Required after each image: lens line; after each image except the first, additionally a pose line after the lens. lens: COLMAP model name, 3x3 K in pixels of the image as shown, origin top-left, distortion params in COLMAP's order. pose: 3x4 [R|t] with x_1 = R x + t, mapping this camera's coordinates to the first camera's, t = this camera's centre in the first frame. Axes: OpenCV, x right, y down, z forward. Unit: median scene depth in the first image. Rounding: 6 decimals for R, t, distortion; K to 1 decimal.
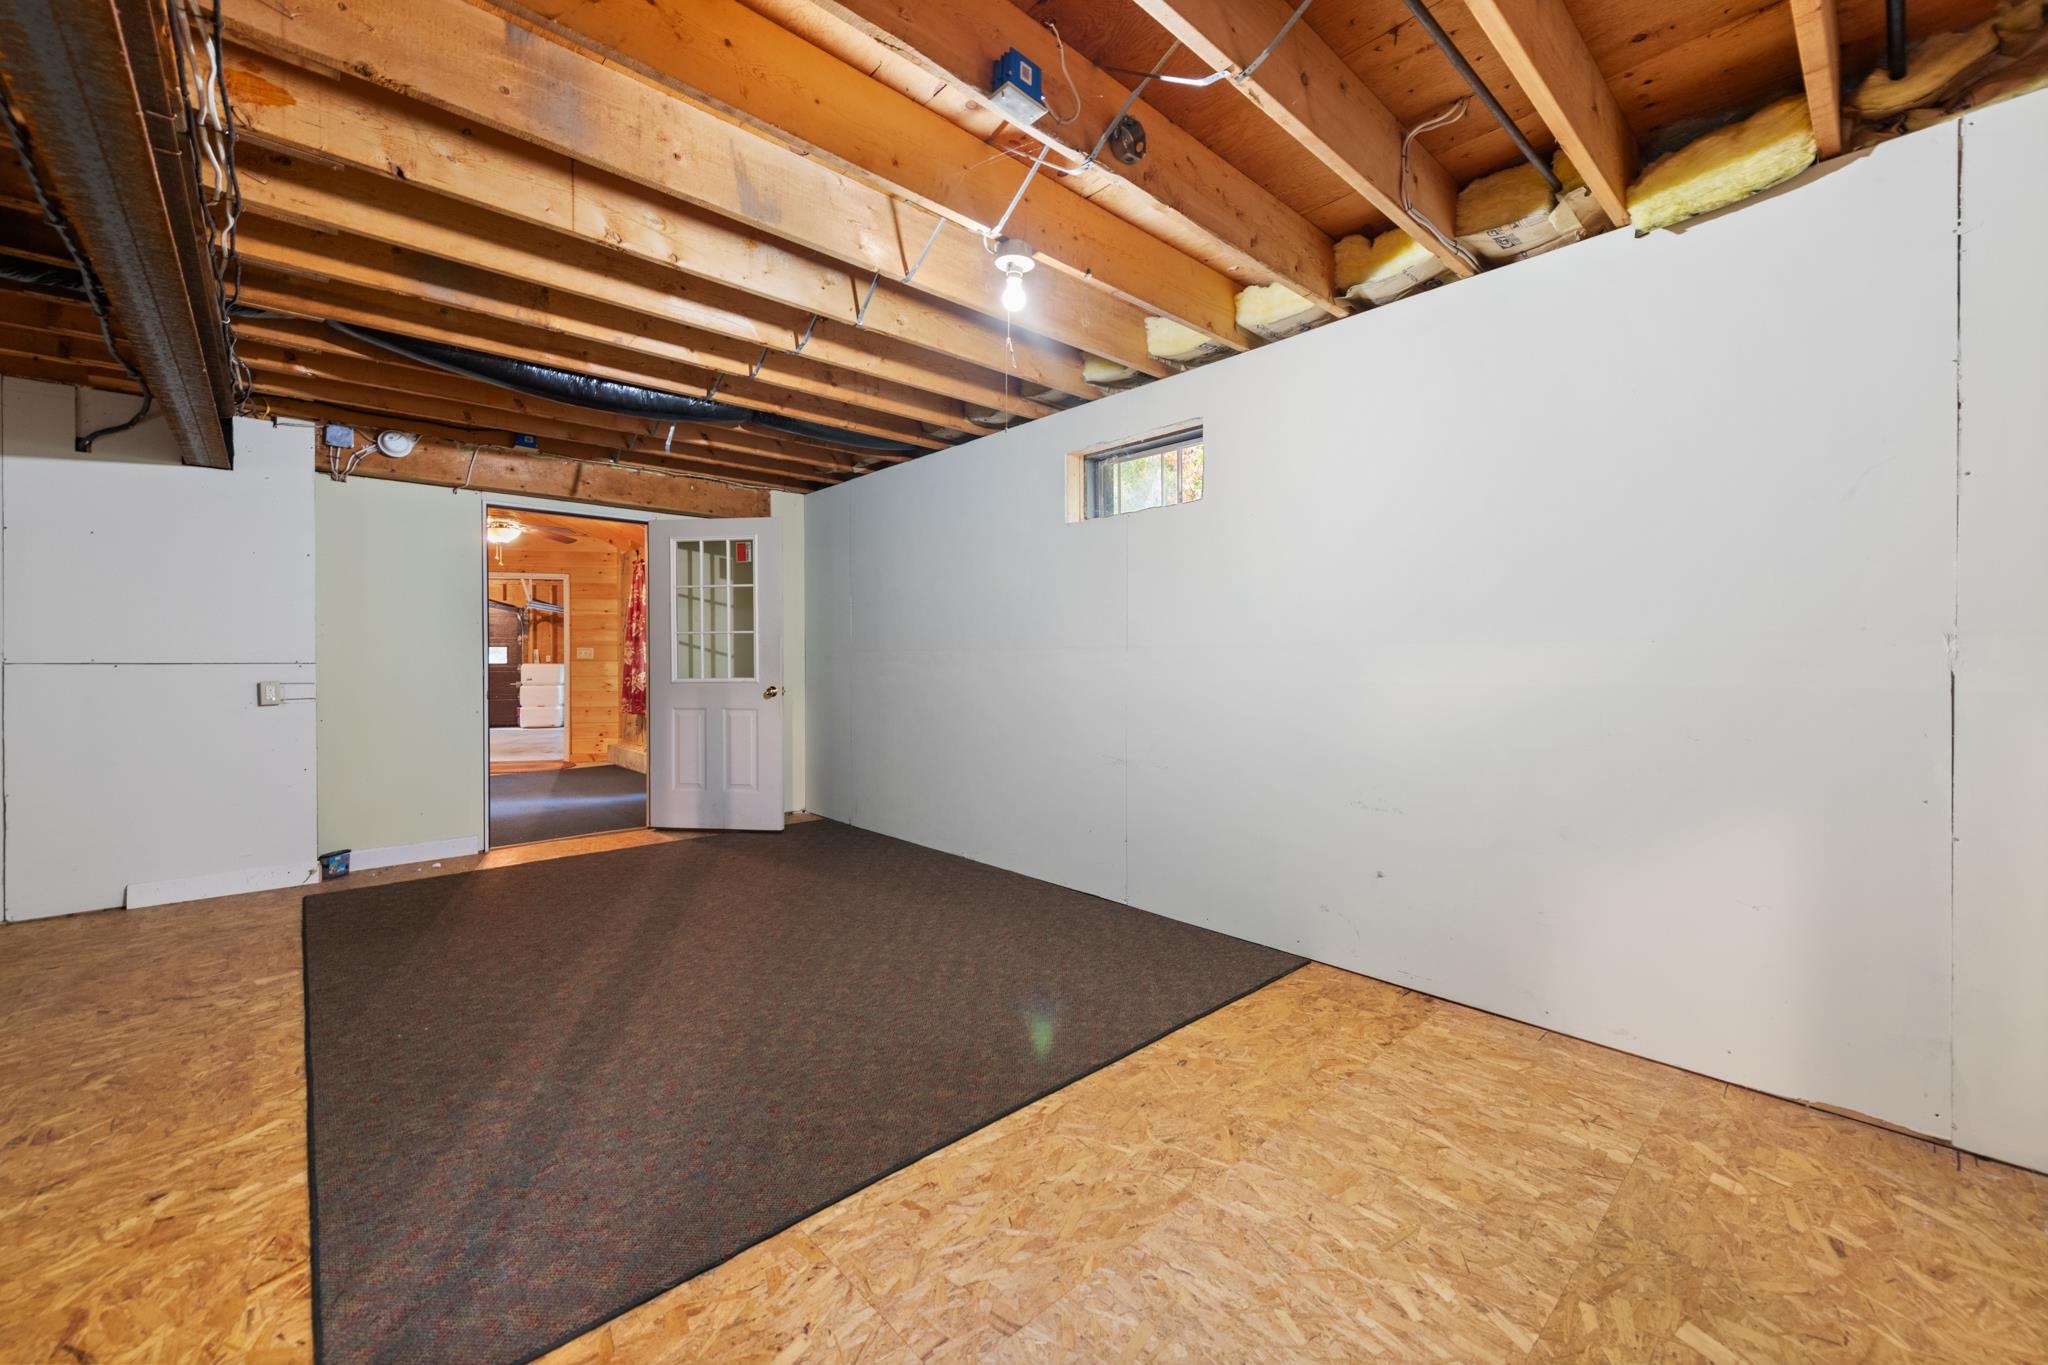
lens RADIAL K [[802.7, 0, 1024.7], [0, 802.7, 670.0], [0, 0, 1]] dist [0.013011, -0.001261]
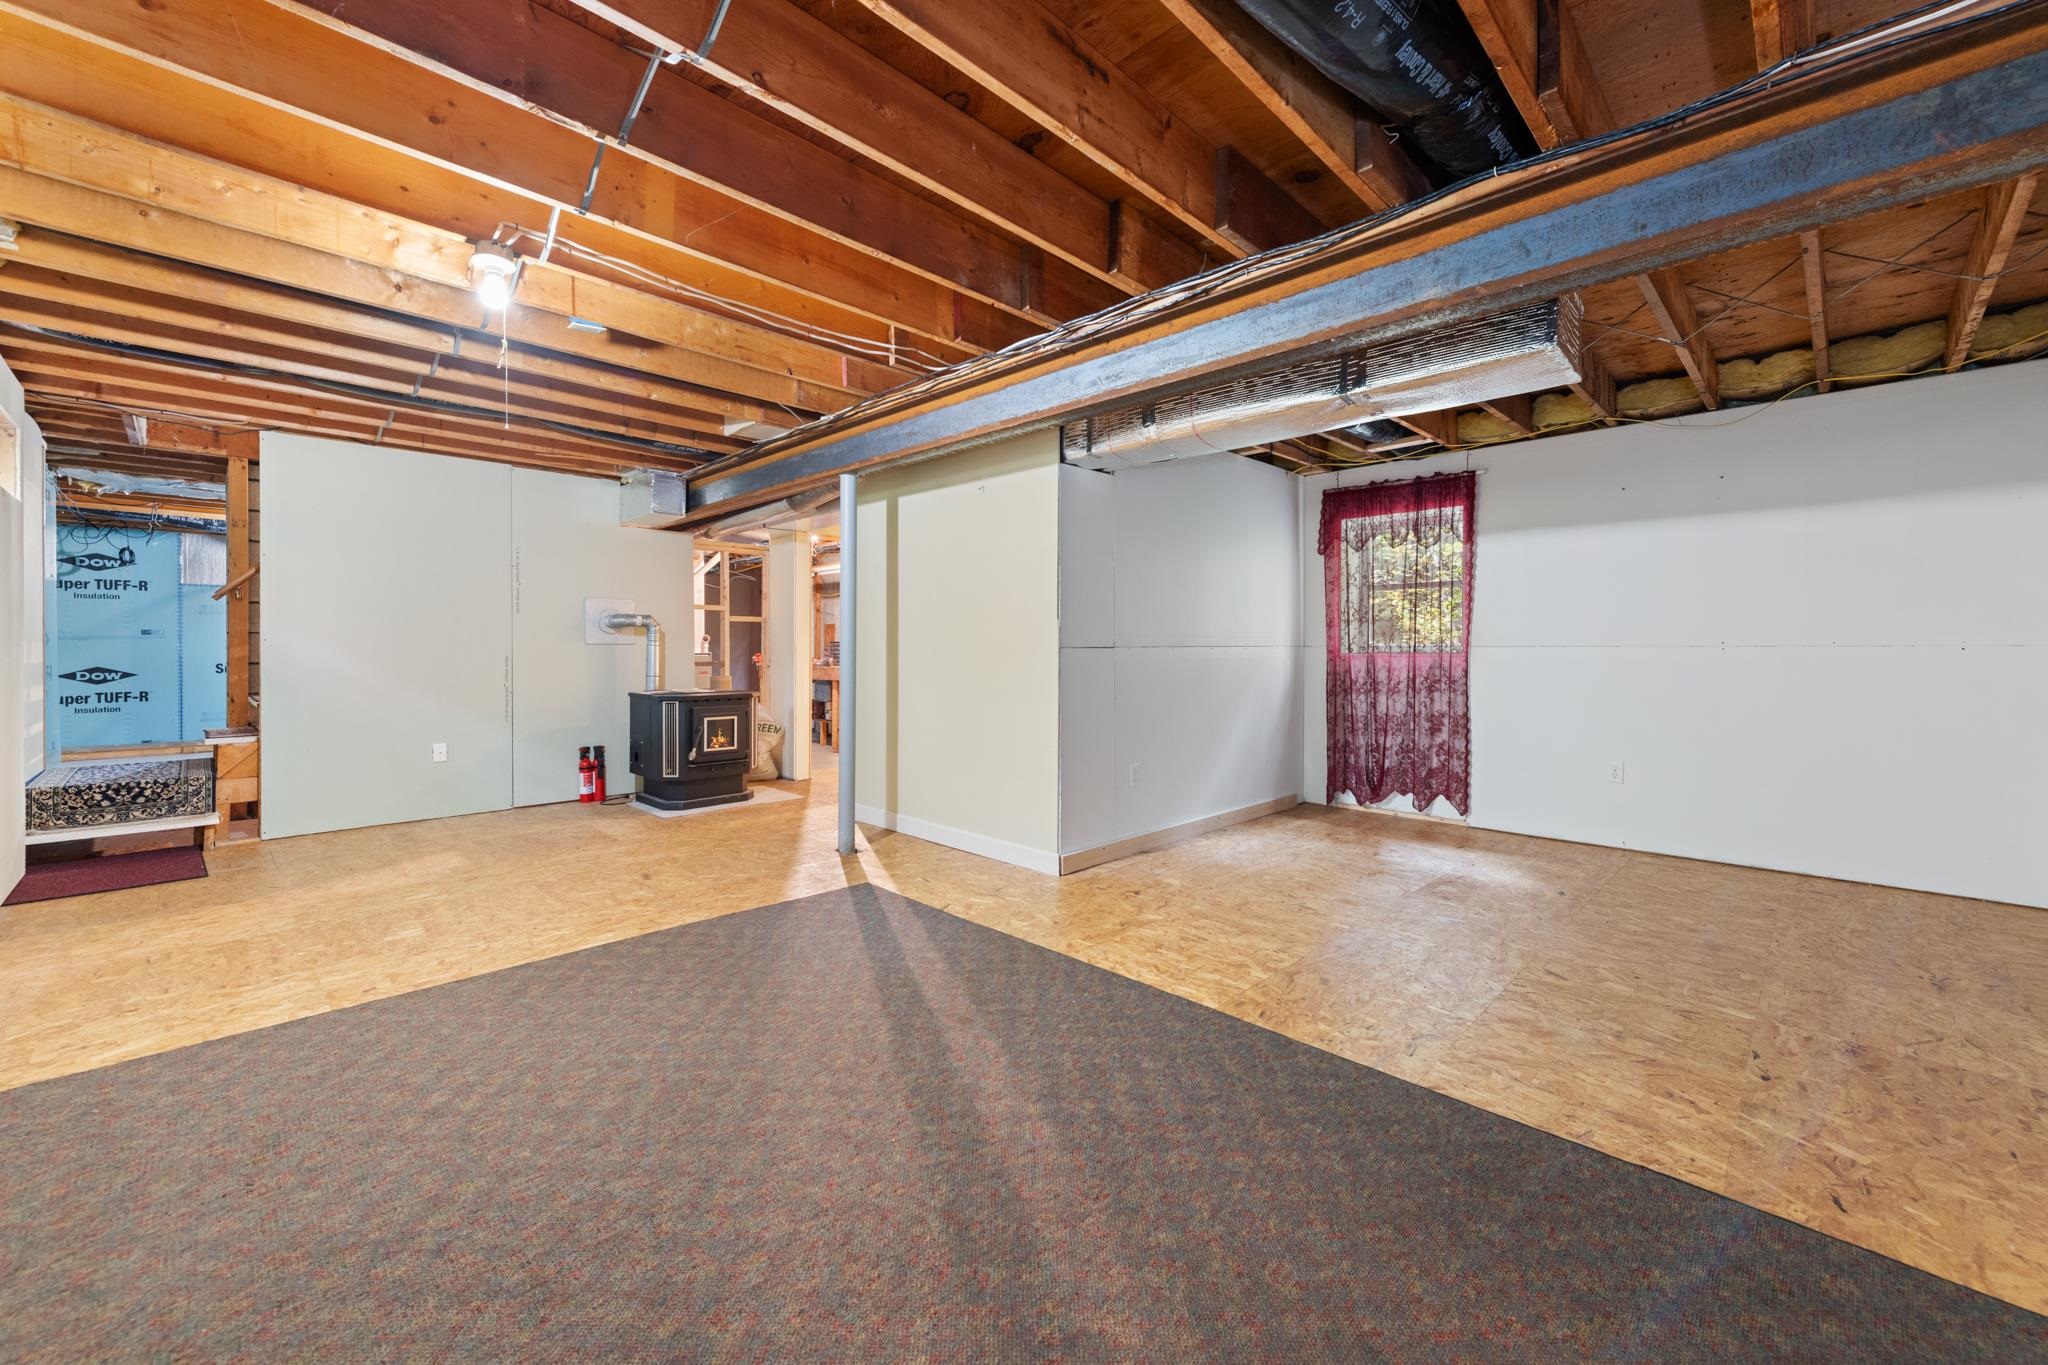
lens RADIAL K [[802.7, 0, 1023.2], [0, 802.7, 662.3], [0, 0, 1]] dist [0.013011, -0.001261]
pose [[-0.998729, 0.000636, -0.050389, -0.562218], [-0.001168, 0.999359, 0.035772, -0.020618], [0.050379, 0.035785, -0.998089, 1.800391]]
